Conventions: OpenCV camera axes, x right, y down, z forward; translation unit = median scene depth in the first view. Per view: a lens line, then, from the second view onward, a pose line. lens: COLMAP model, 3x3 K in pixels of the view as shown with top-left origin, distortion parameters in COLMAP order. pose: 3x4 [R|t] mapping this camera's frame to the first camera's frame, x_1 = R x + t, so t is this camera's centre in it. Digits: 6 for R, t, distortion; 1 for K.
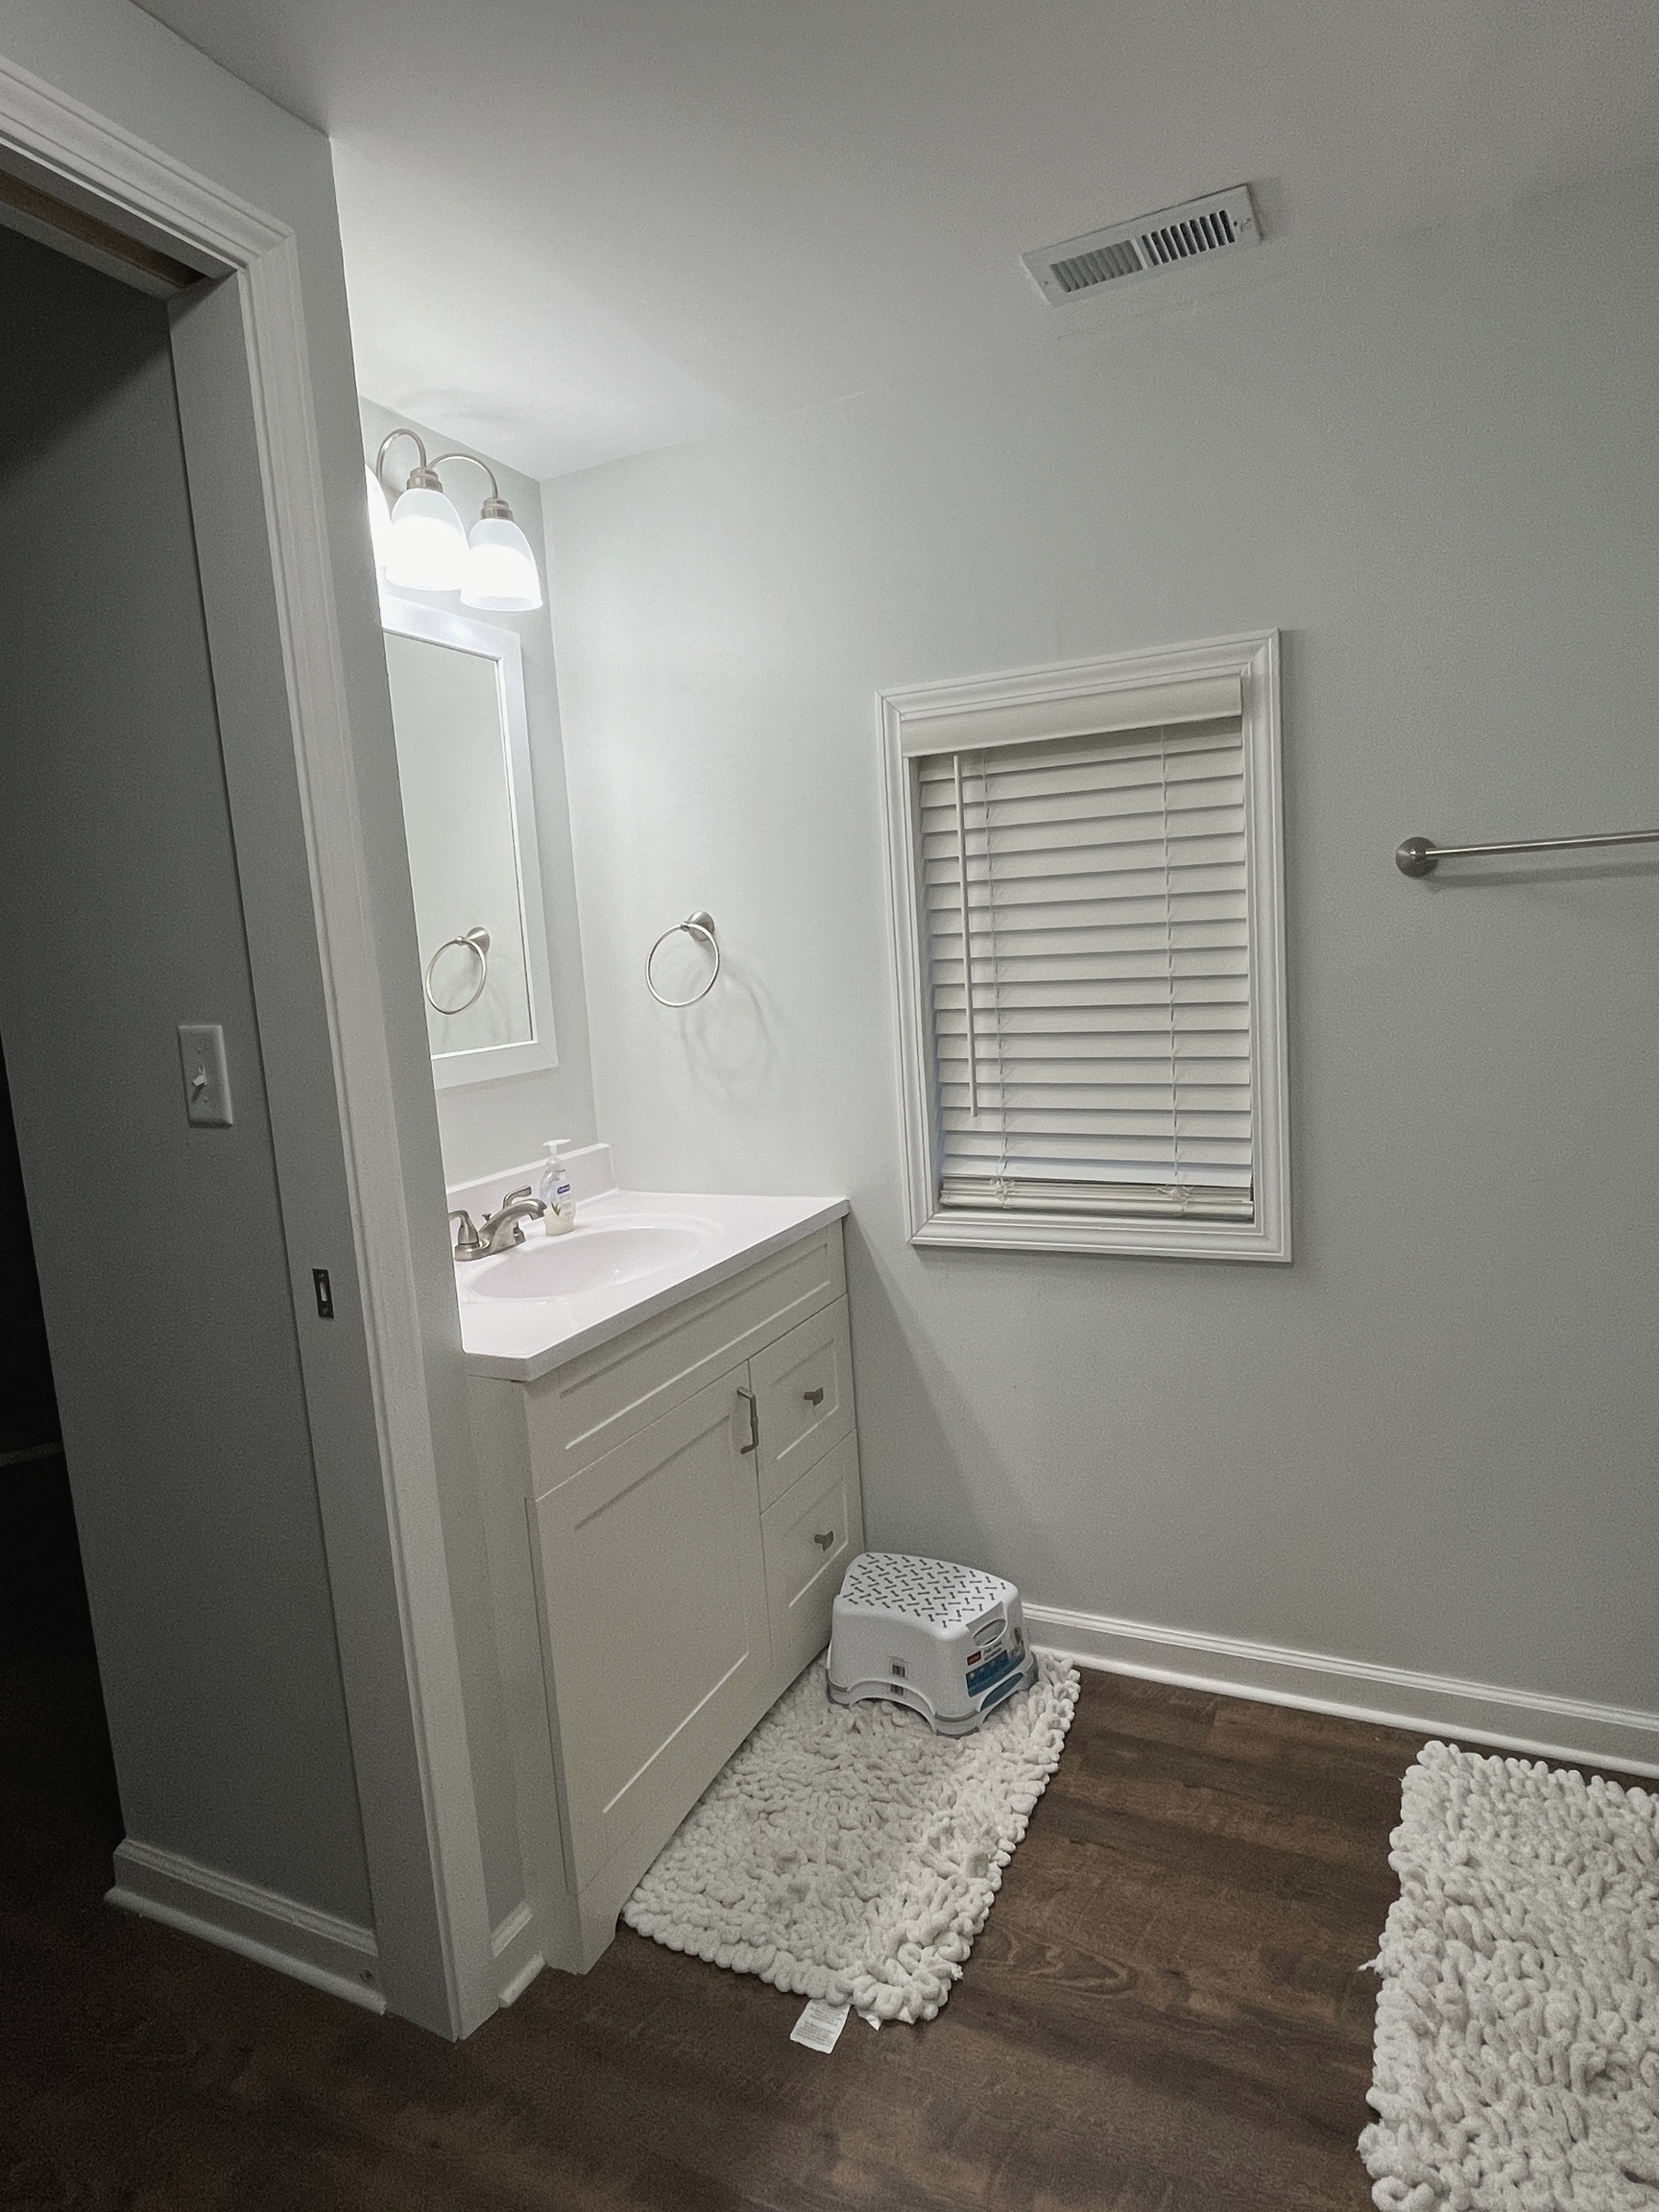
lens RADIAL K [[1227.3, 0, 829.5], [0, 1227.3, 1106.0], [0, 0, 1]] dist [-0.001393, 0.001260]
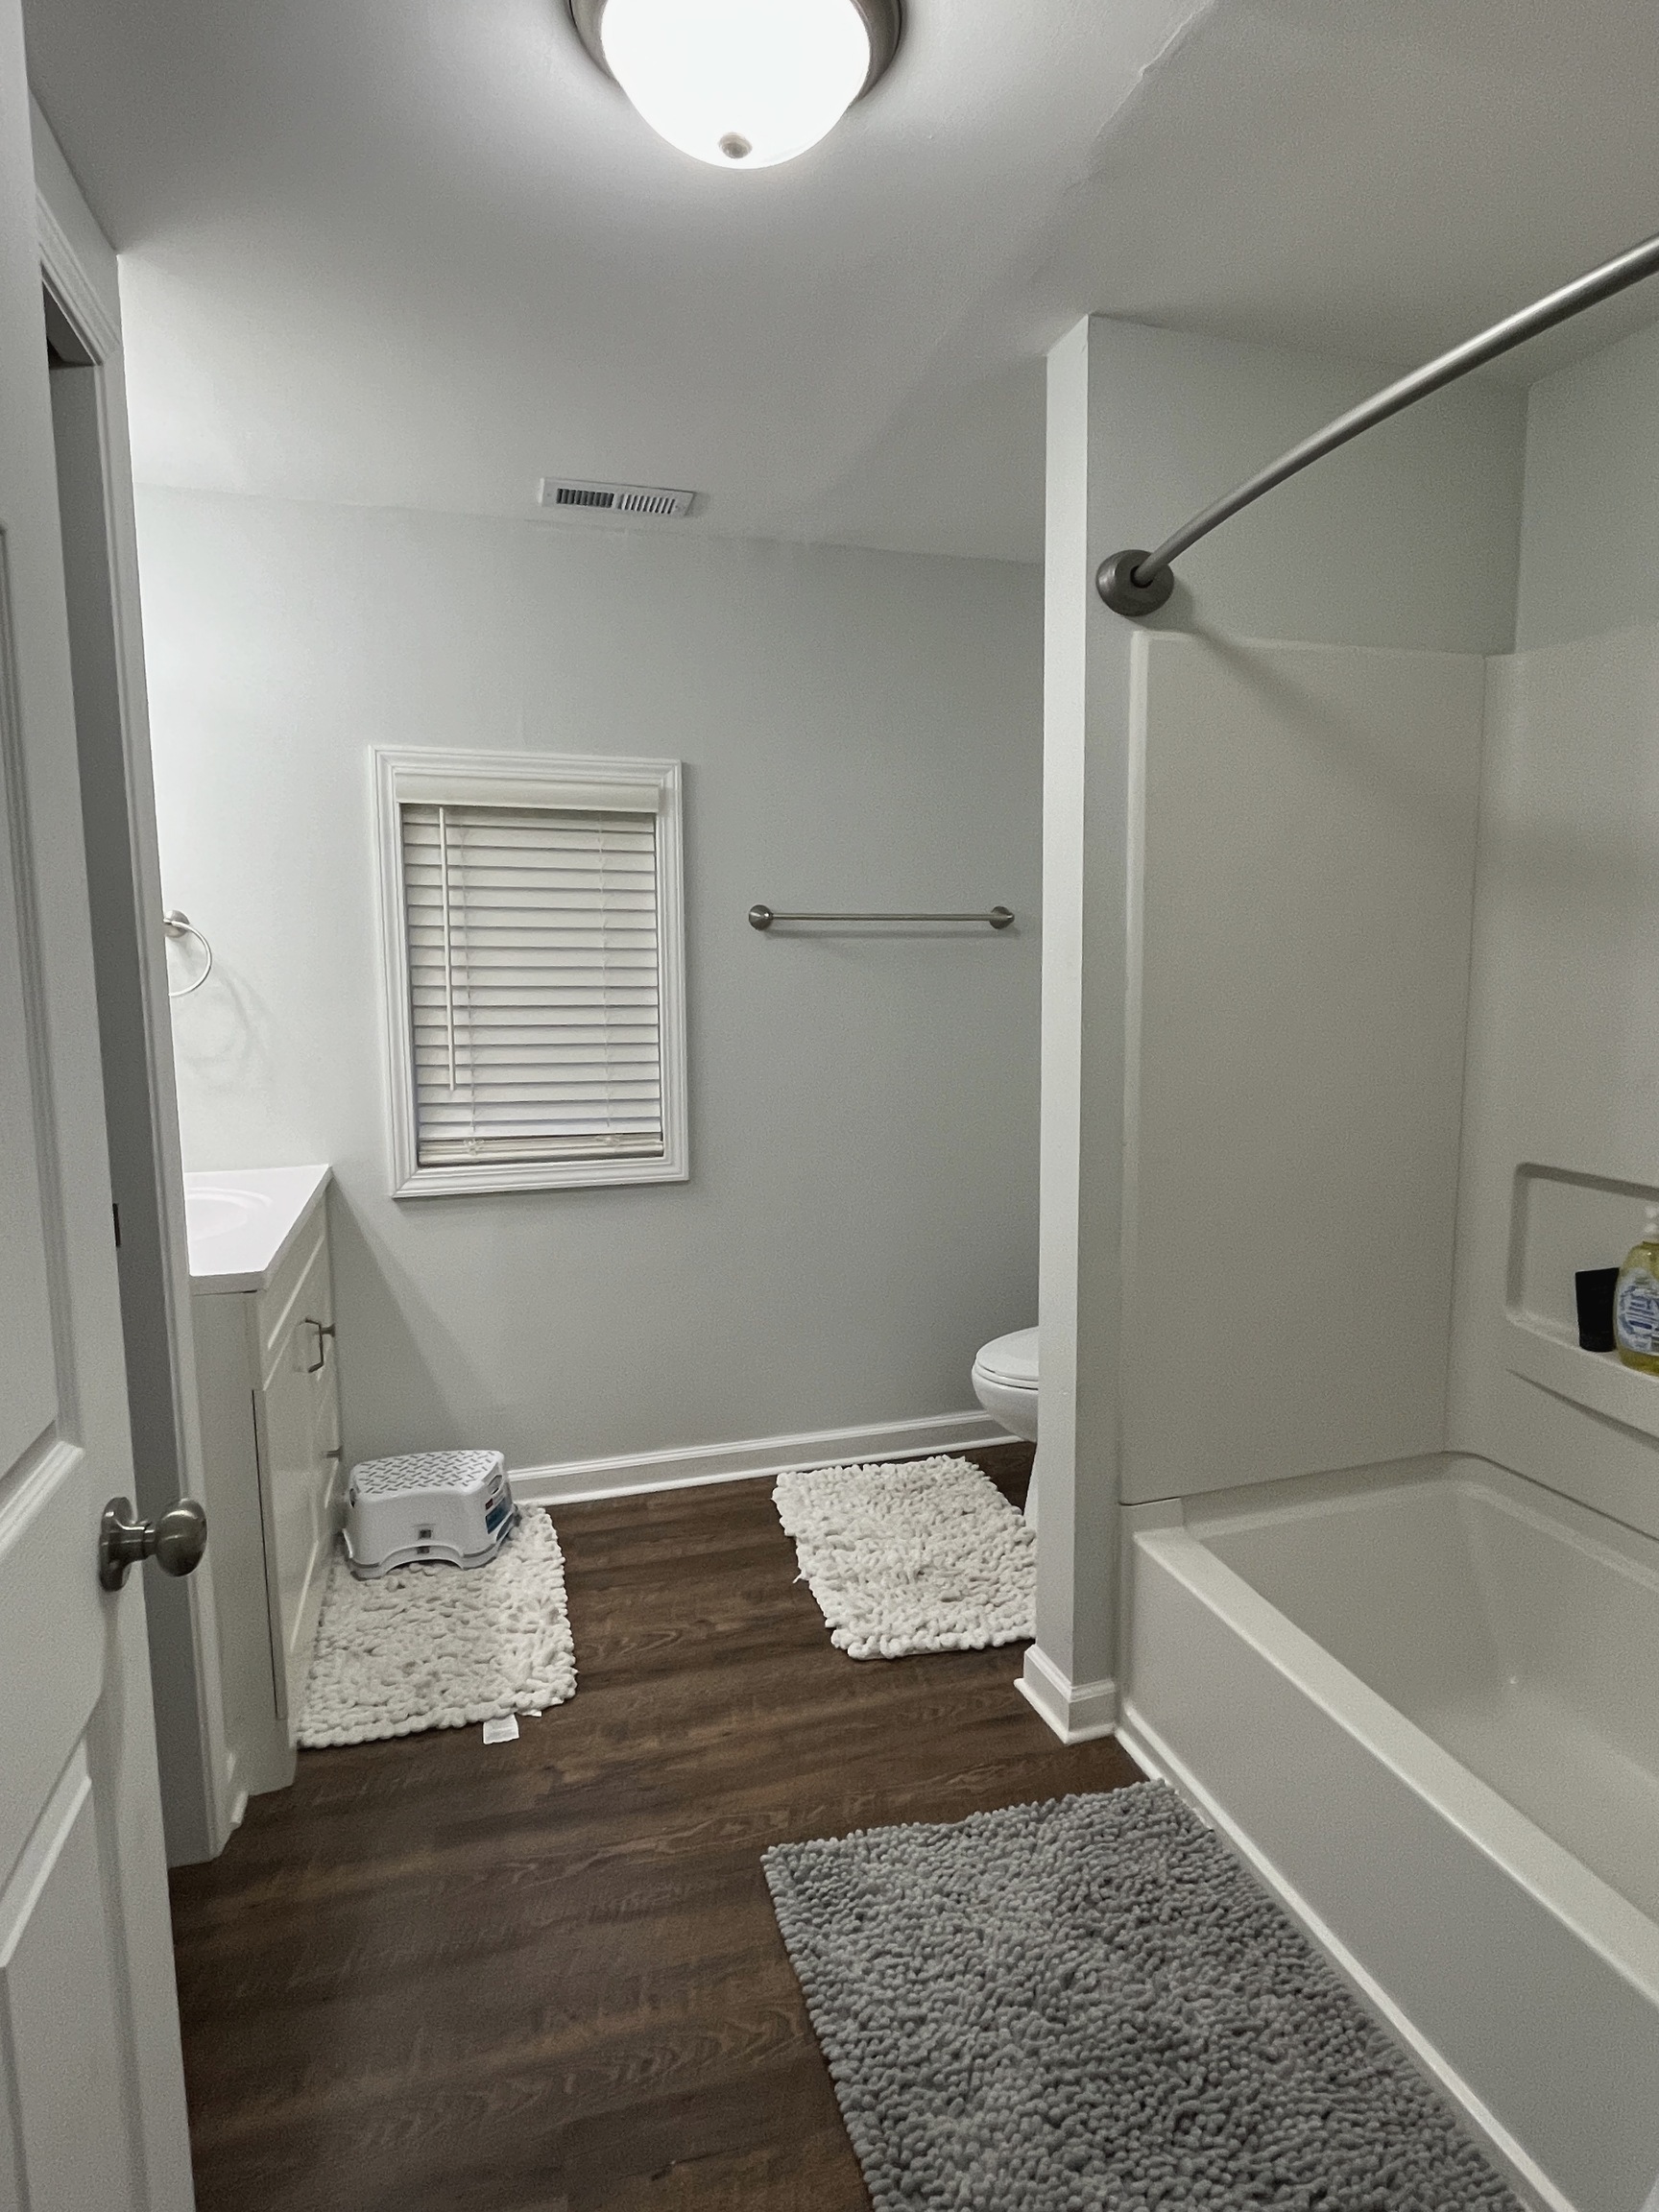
lens RADIAL K [[1227.3, 0, 829.5], [0, 1227.3, 1106.0], [0, 0, 1]] dist [-0.001393, 0.001260]
pose [[0.744389, -0.024131, 0.667310, -0.490556], [0.038876, 0.999218, -0.007233, 0.054517], [-0.666613, 0.031326, 0.744745, -0.230109]]
